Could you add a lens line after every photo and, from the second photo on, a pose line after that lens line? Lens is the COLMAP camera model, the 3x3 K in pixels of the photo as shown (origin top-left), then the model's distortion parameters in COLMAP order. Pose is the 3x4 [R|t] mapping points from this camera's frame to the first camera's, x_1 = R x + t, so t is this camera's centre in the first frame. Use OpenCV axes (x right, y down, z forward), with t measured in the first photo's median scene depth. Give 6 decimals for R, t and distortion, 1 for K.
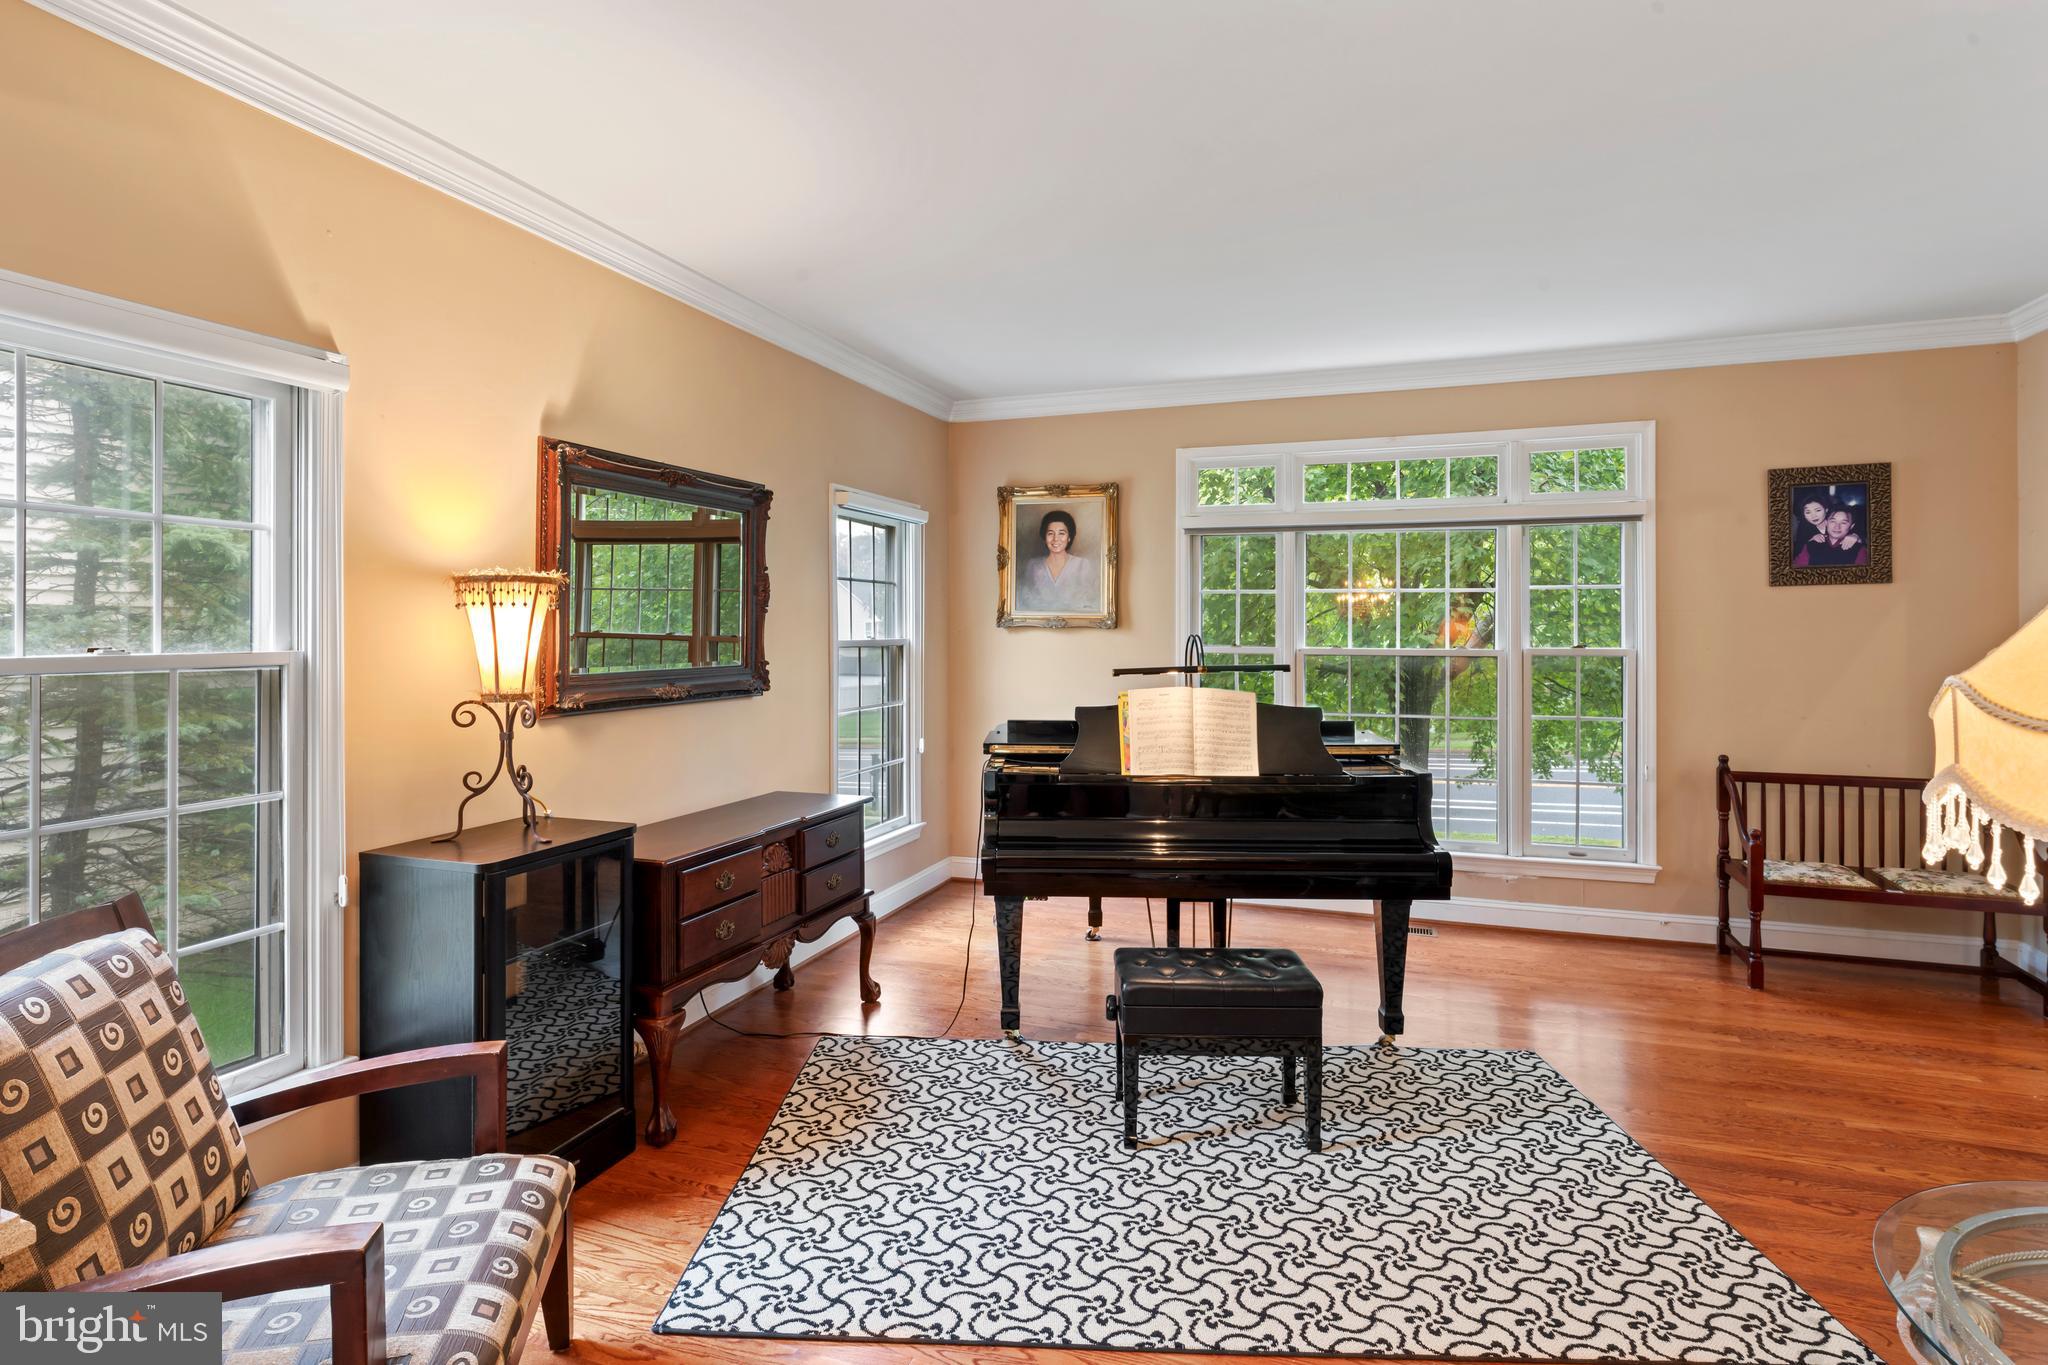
lens RADIAL K [[1019.5, 0, 1037.3], [0, 1019.5, 633.7], [0, 0, 1]] dist [-0.005706, -0.000700]
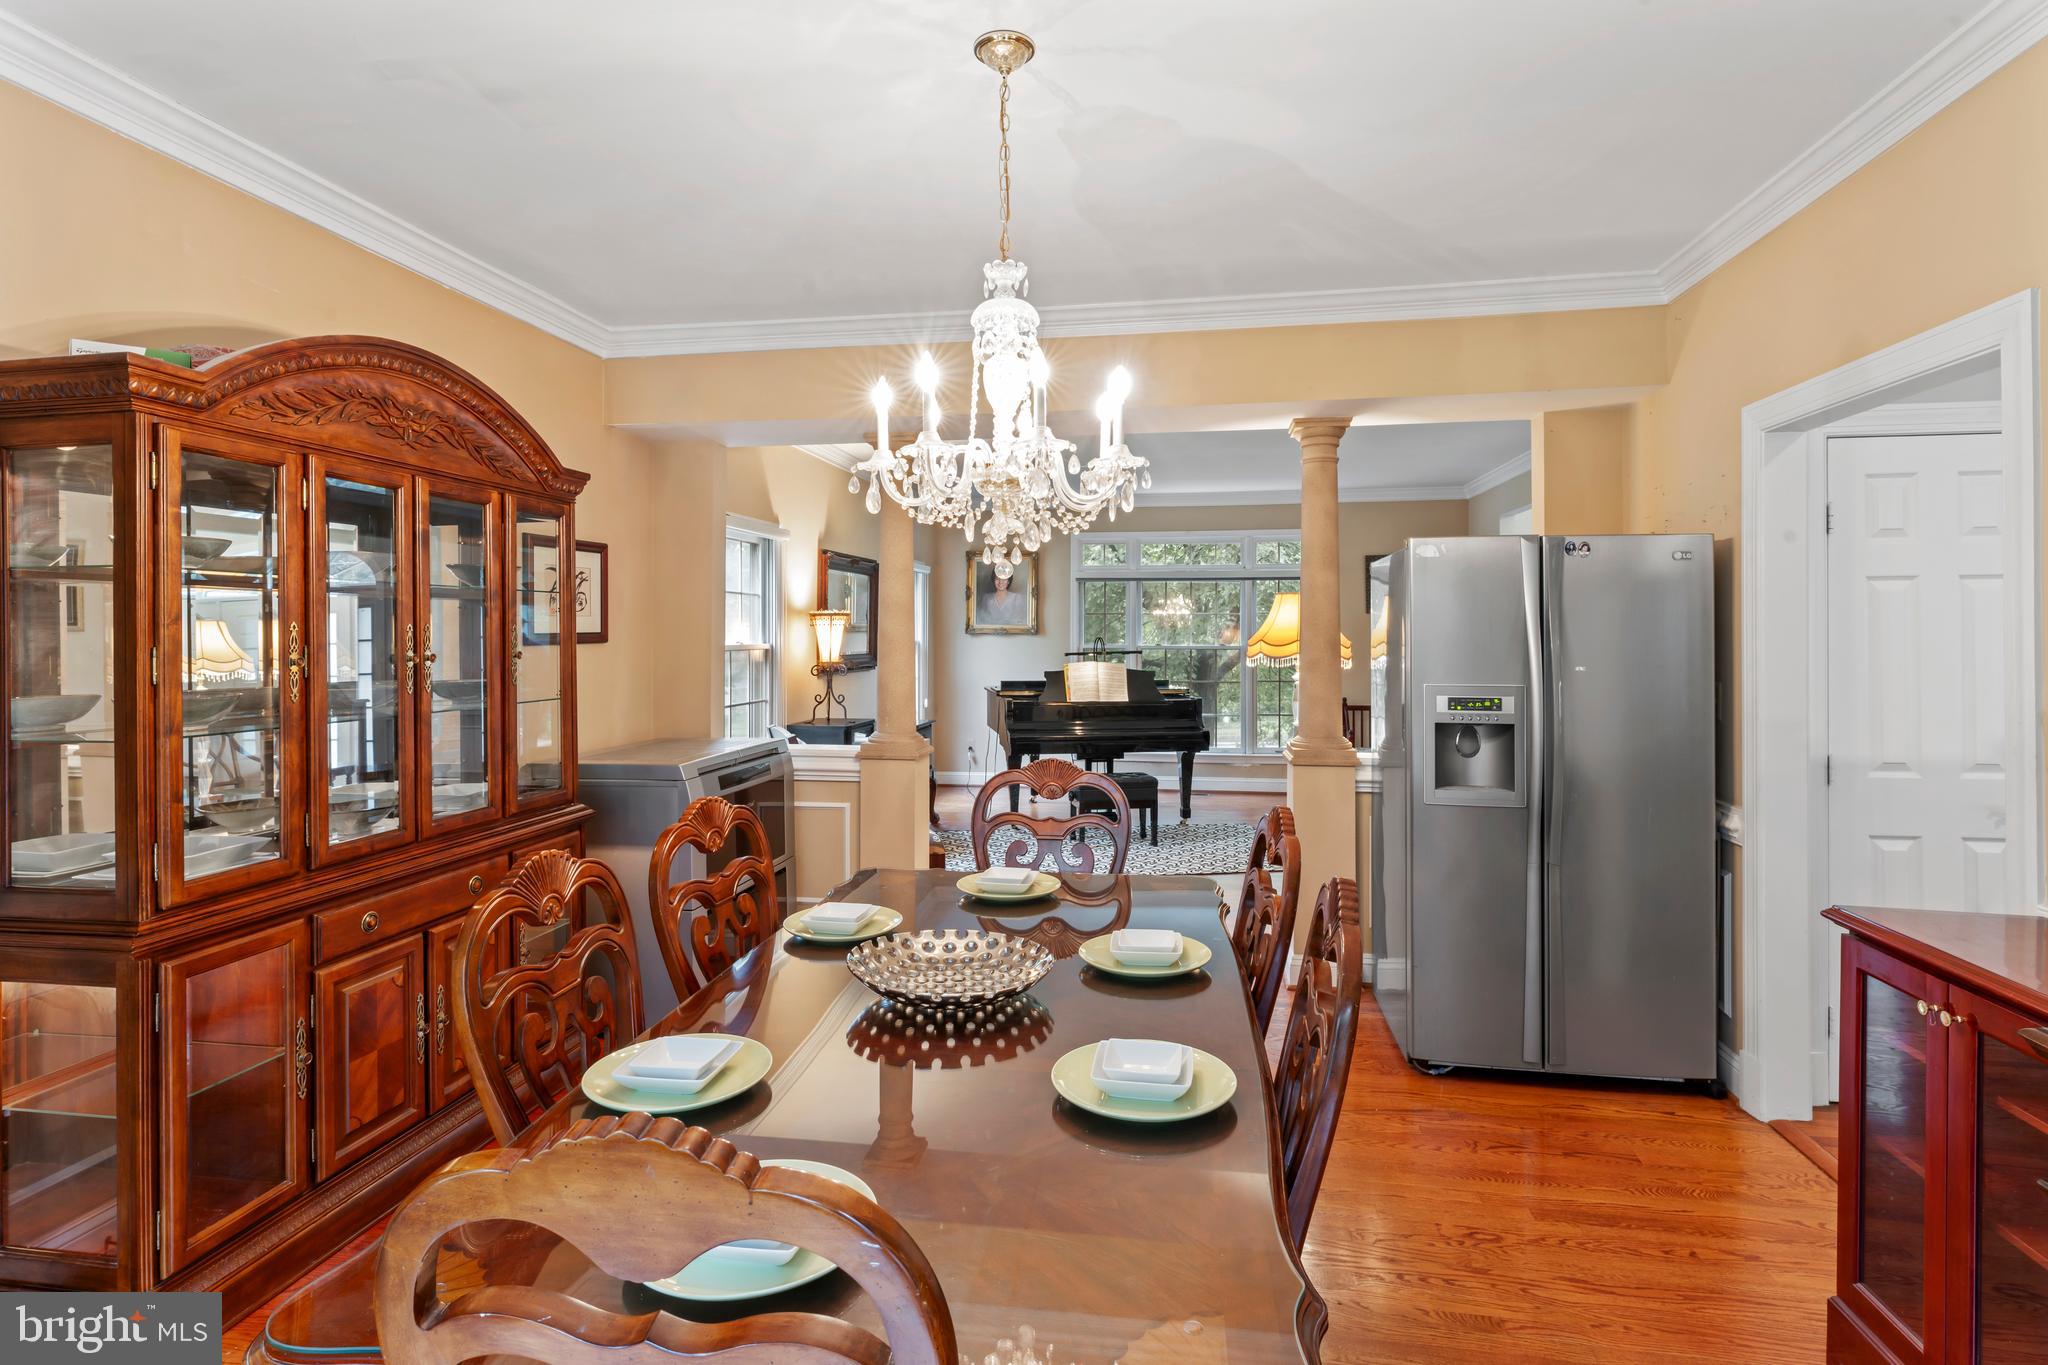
lens RADIAL K [[1019.5, 0, 1024.4], [0, 1019.5, 660.1], [0, 0, 1]] dist [-0.005706, -0.000700]
pose [[0.985810, -0.004092, 0.167813, -0.342078], [0.000849, 0.999812, 0.019392, 0.006823], [-0.167861, -0.018974, 0.985628, -1.039656]]
